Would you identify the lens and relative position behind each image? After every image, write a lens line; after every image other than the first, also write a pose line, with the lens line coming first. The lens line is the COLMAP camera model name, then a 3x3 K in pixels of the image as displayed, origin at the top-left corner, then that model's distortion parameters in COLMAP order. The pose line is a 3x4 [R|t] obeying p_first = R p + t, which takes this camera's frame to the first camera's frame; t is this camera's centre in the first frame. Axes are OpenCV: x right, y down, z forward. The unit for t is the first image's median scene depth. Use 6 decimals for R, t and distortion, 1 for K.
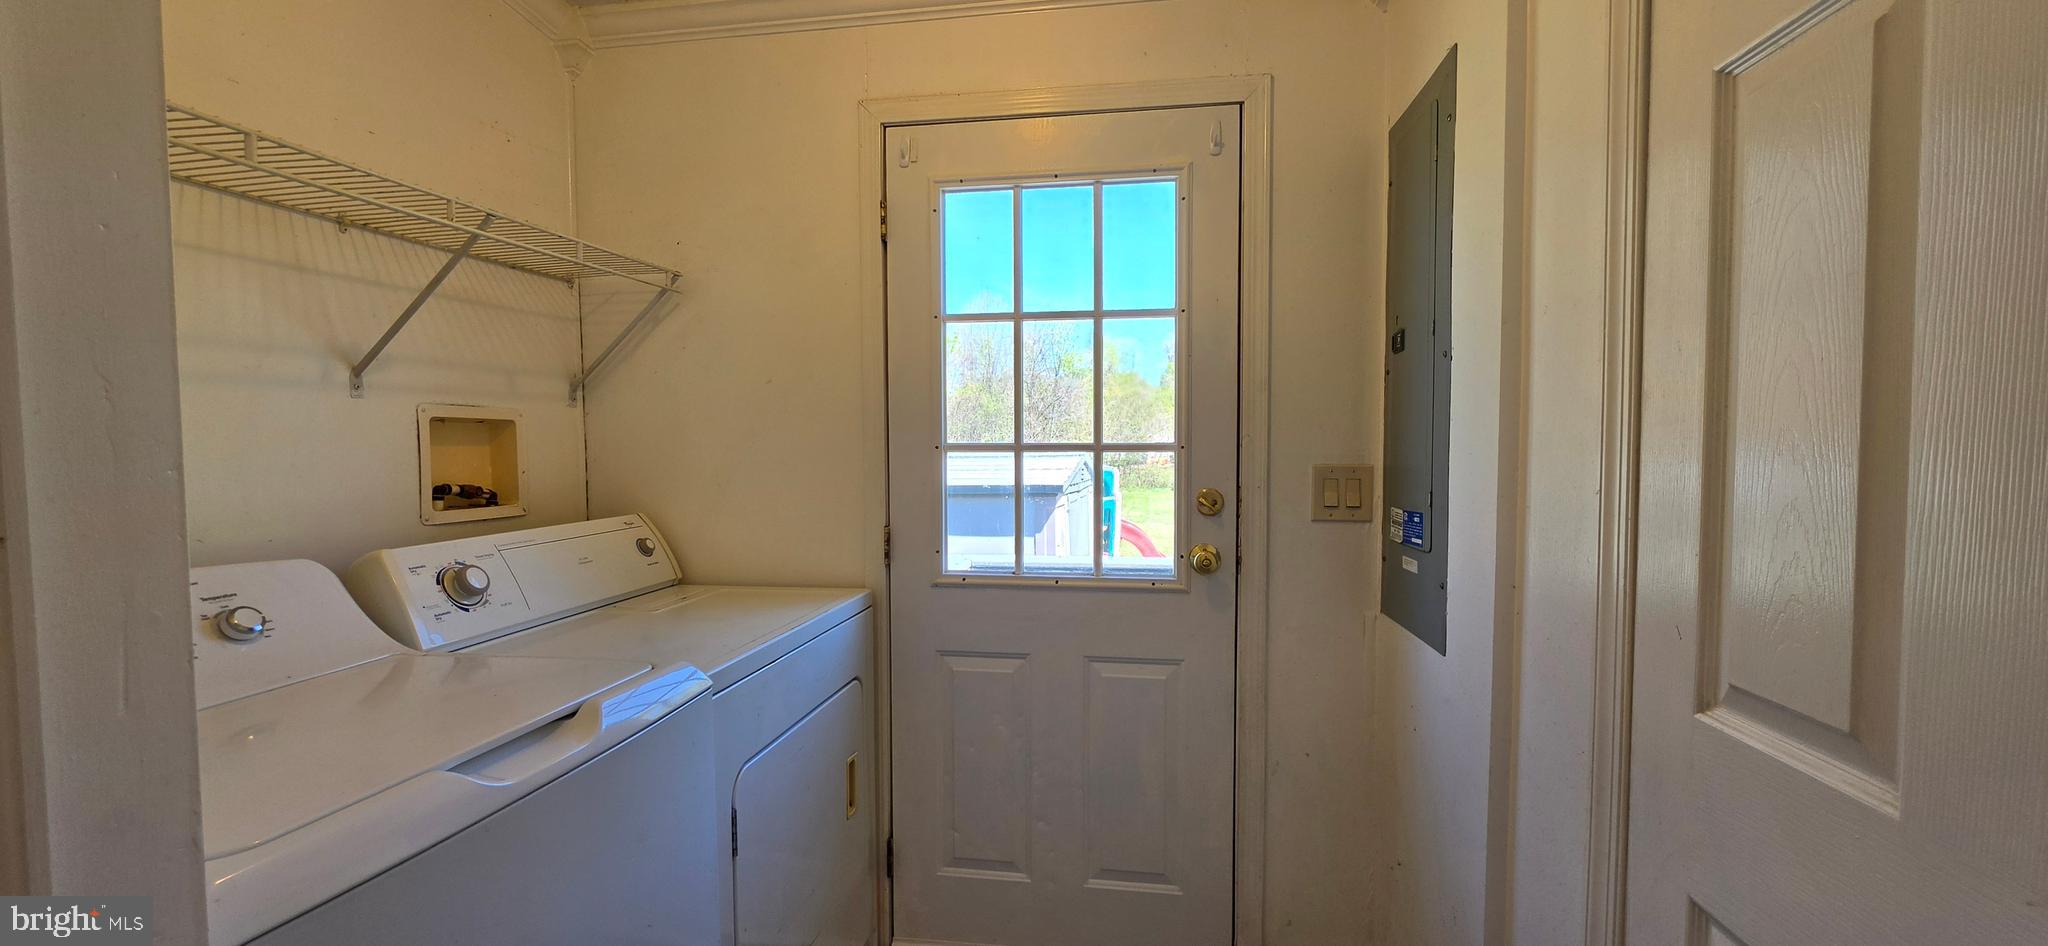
lens RADIAL K [[832.2, 0, 1021.0], [0, 832.2, 477.6], [0, 0, 1]] dist [-0.001617, -0.000660]
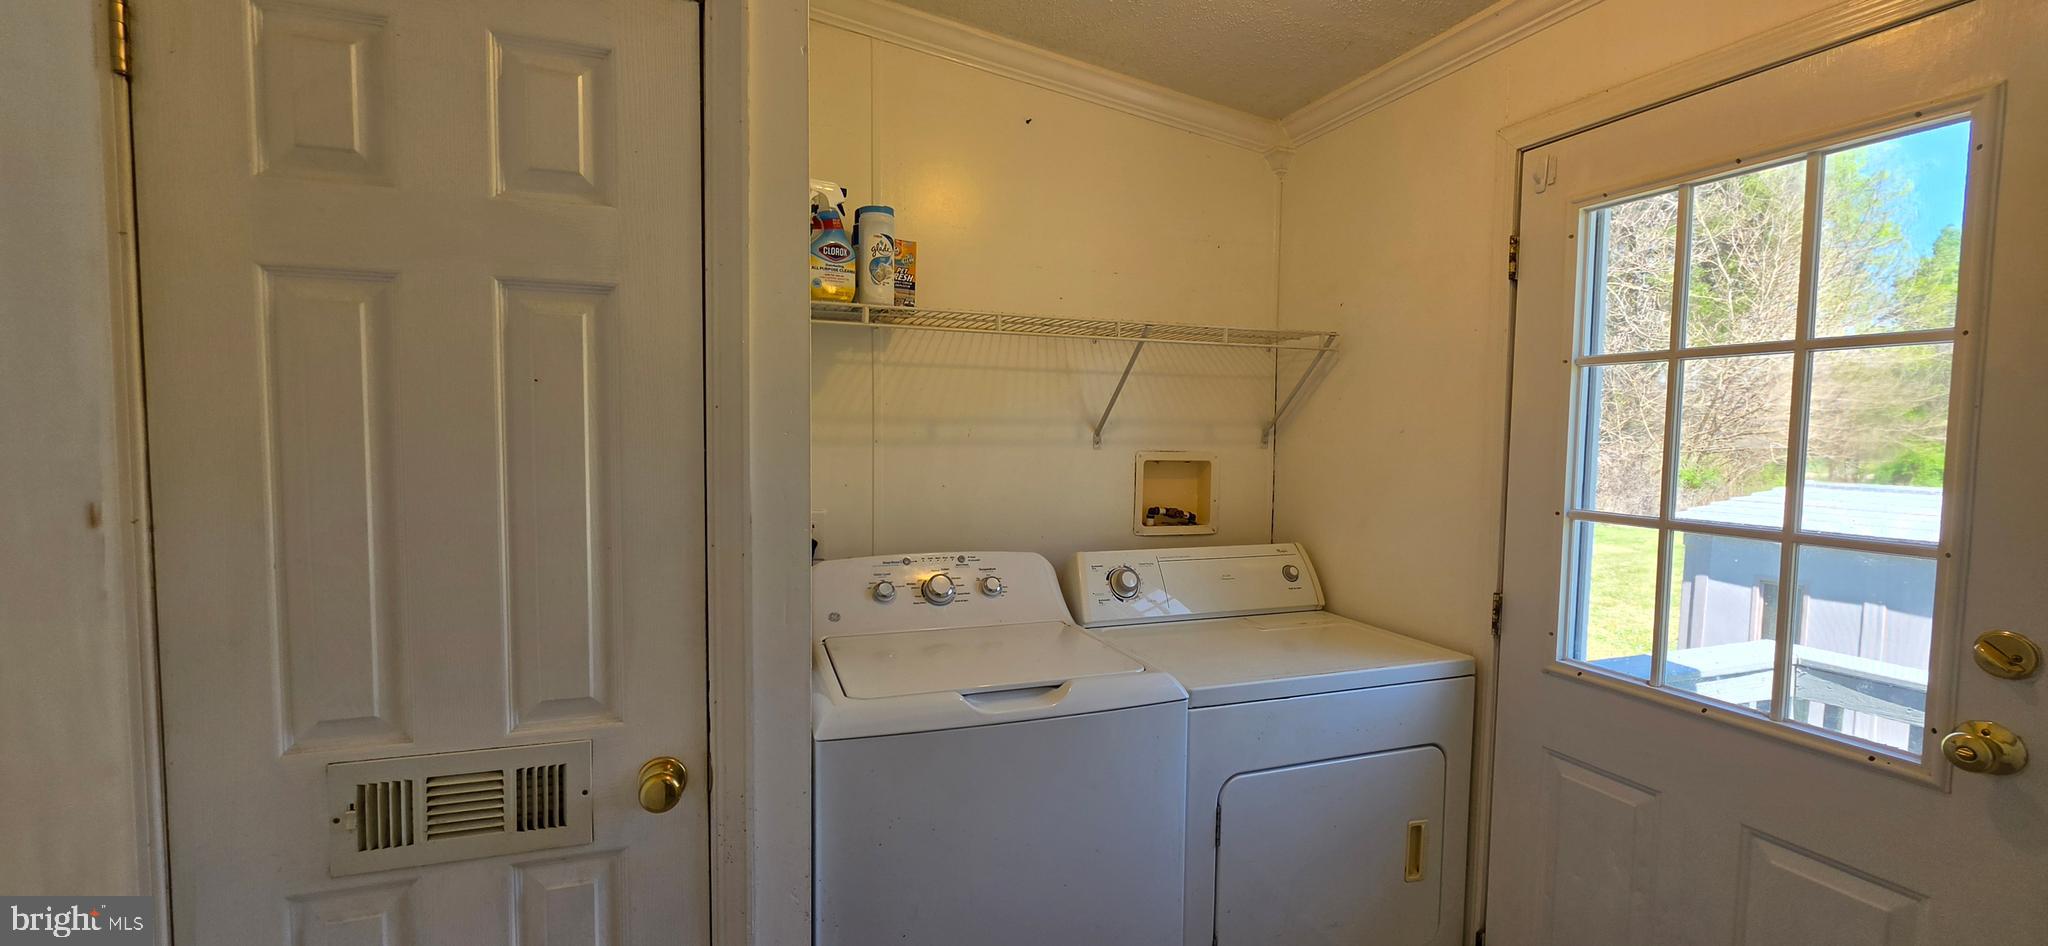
lens RADIAL K [[832.2, 0, 1023.2], [0, 832.2, 474.8], [0, 0, 1]] dist [-0.001617, -0.000660]
pose [[0.487176, 0.060225, -0.871225, 0.388207], [-0.053756, 0.997796, 0.038915, -0.082419], [0.871648, 0.027875, 0.489340, 0.103908]]
